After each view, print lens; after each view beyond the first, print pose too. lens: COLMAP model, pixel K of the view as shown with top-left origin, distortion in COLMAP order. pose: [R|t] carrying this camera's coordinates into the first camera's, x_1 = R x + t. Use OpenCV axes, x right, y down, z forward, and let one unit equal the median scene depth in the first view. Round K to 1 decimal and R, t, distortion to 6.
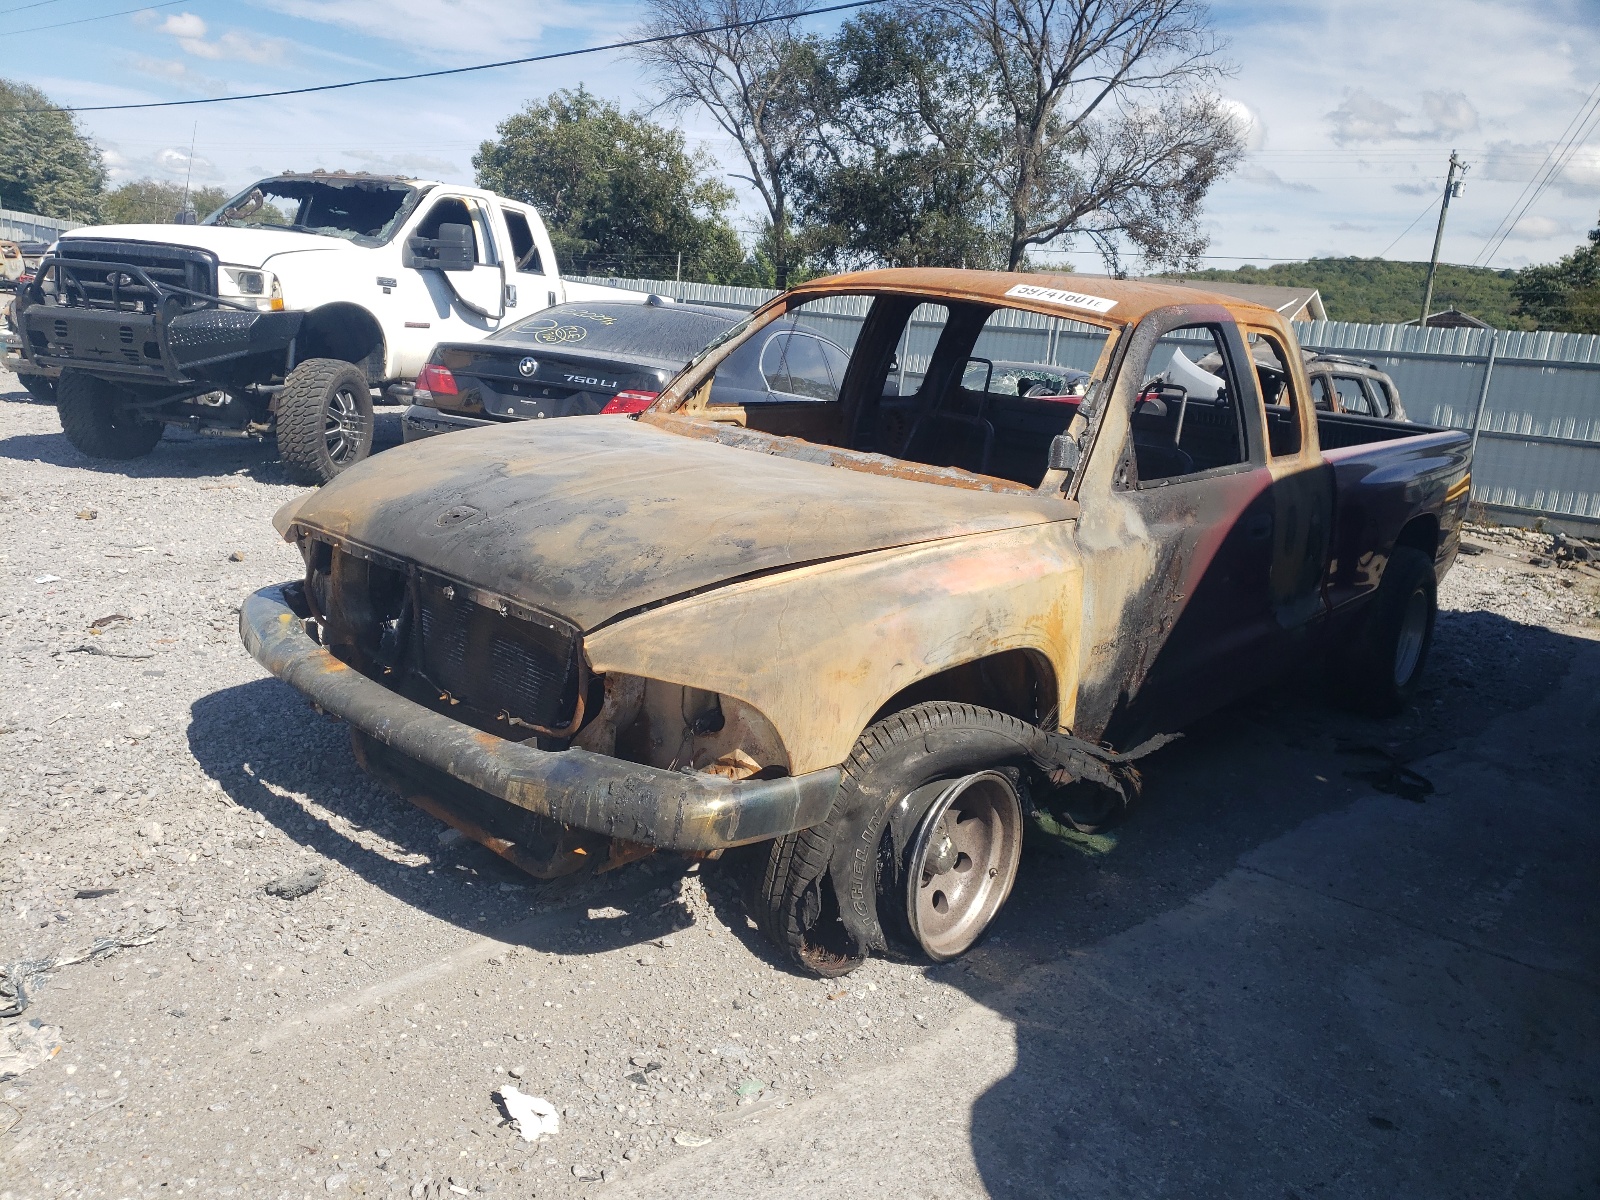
lens RADIAL K [[1232.7, 0, 800.2], [0, 1232.7, 602.4], [0, 0, 1]] dist [0.030926, -0.020222]
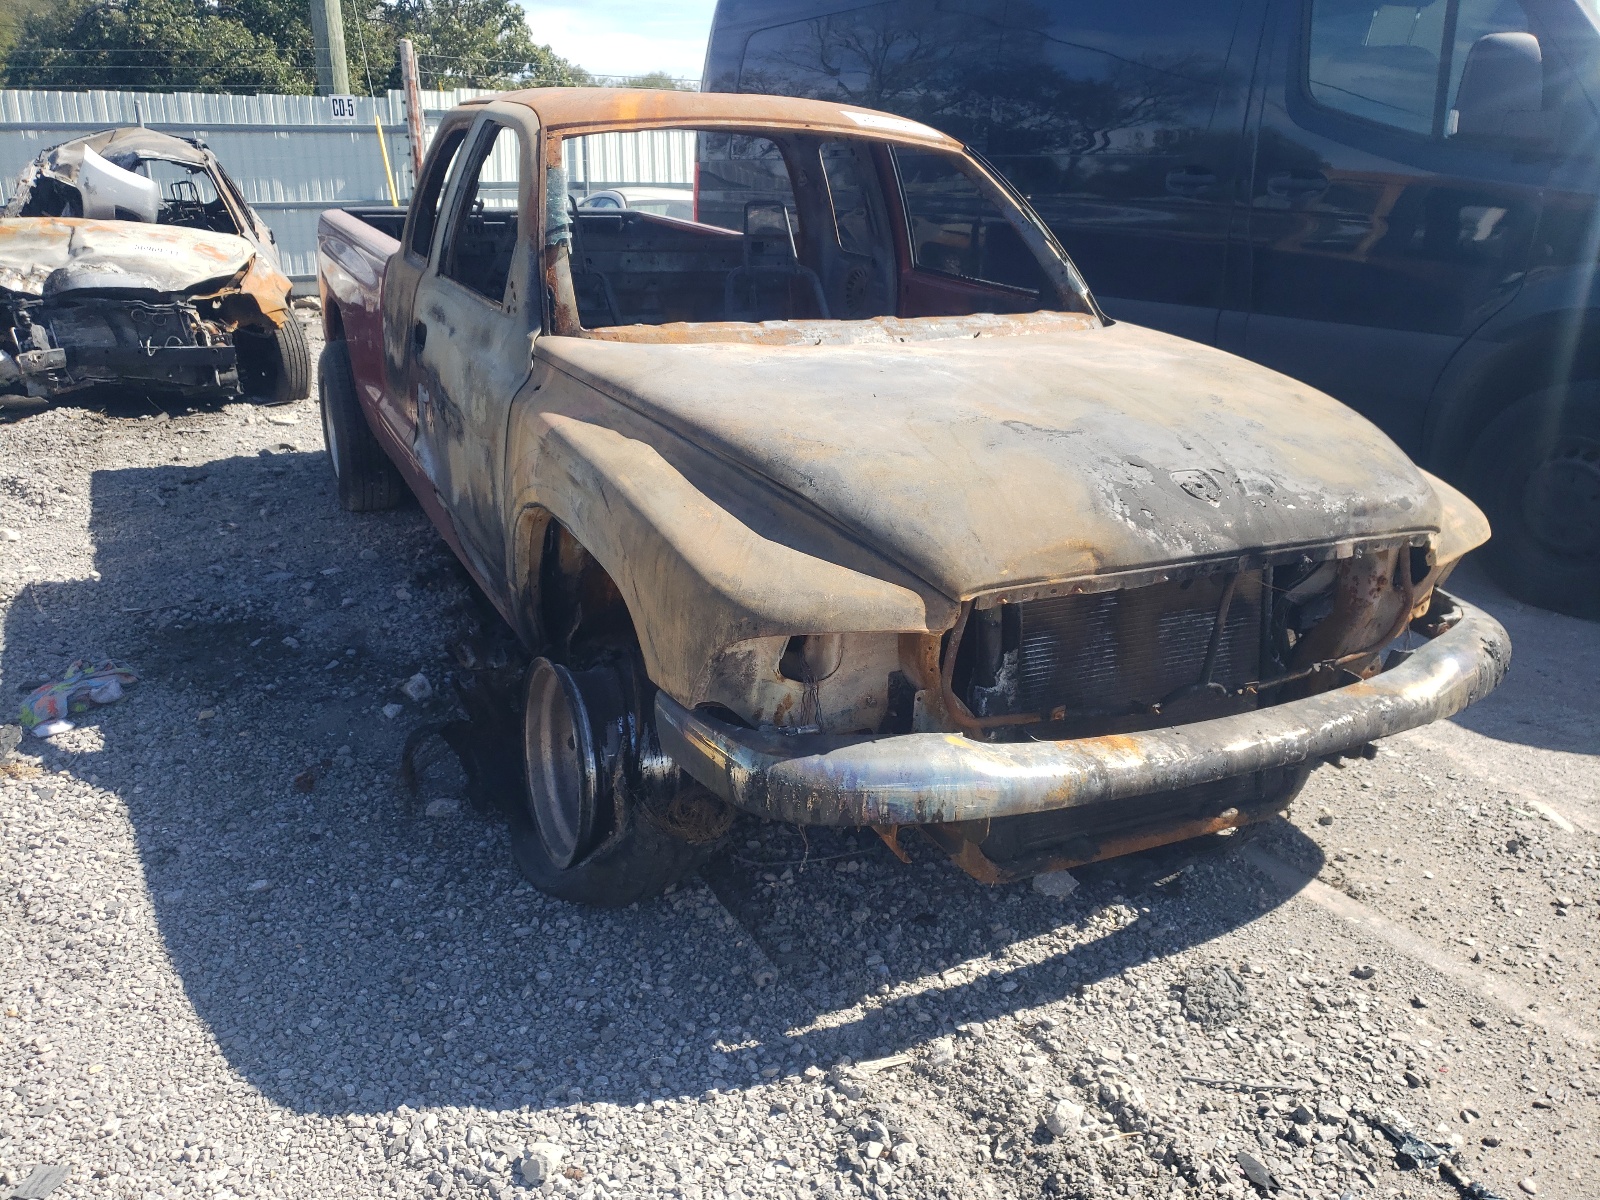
lens RADIAL K [[1232.7, 0, 799.0], [0, 1232.7, 597.9], [0, 0, 1]] dist [0.030926, -0.020222]
pose [[0.394403, -0.382655, 0.835477, -0.750327], [0.221217, 0.921976, 0.317843, -0.217925], [-0.891913, 0.059464, 0.448280, 0.614044]]
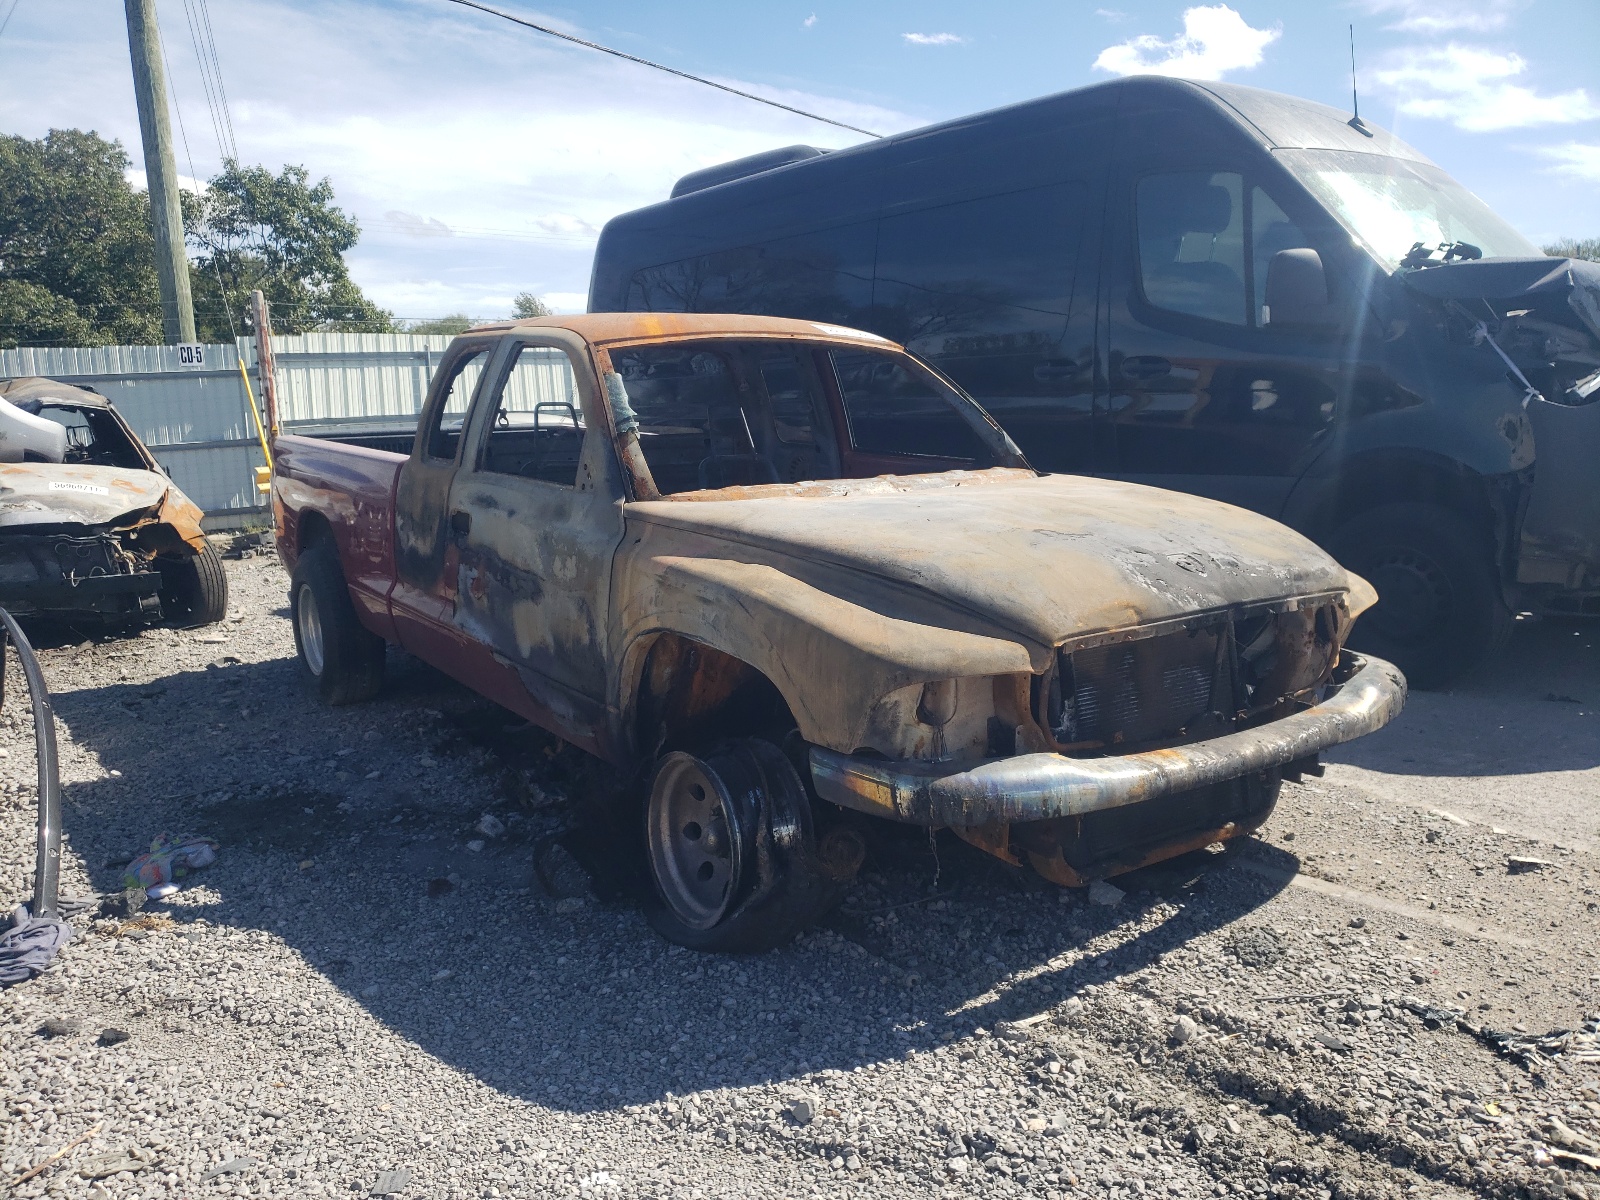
lens RADIAL K [[1232.7, 0, 799.2], [0, 1232.7, 601.5], [0, 0, 1]] dist [0.030926, -0.020222]
pose [[0.239330, -0.260529, 0.935332, -0.962443], [0.262541, 0.944807, 0.195990, -0.235982], [-0.934769, 0.198656, 0.294520, 0.704107]]
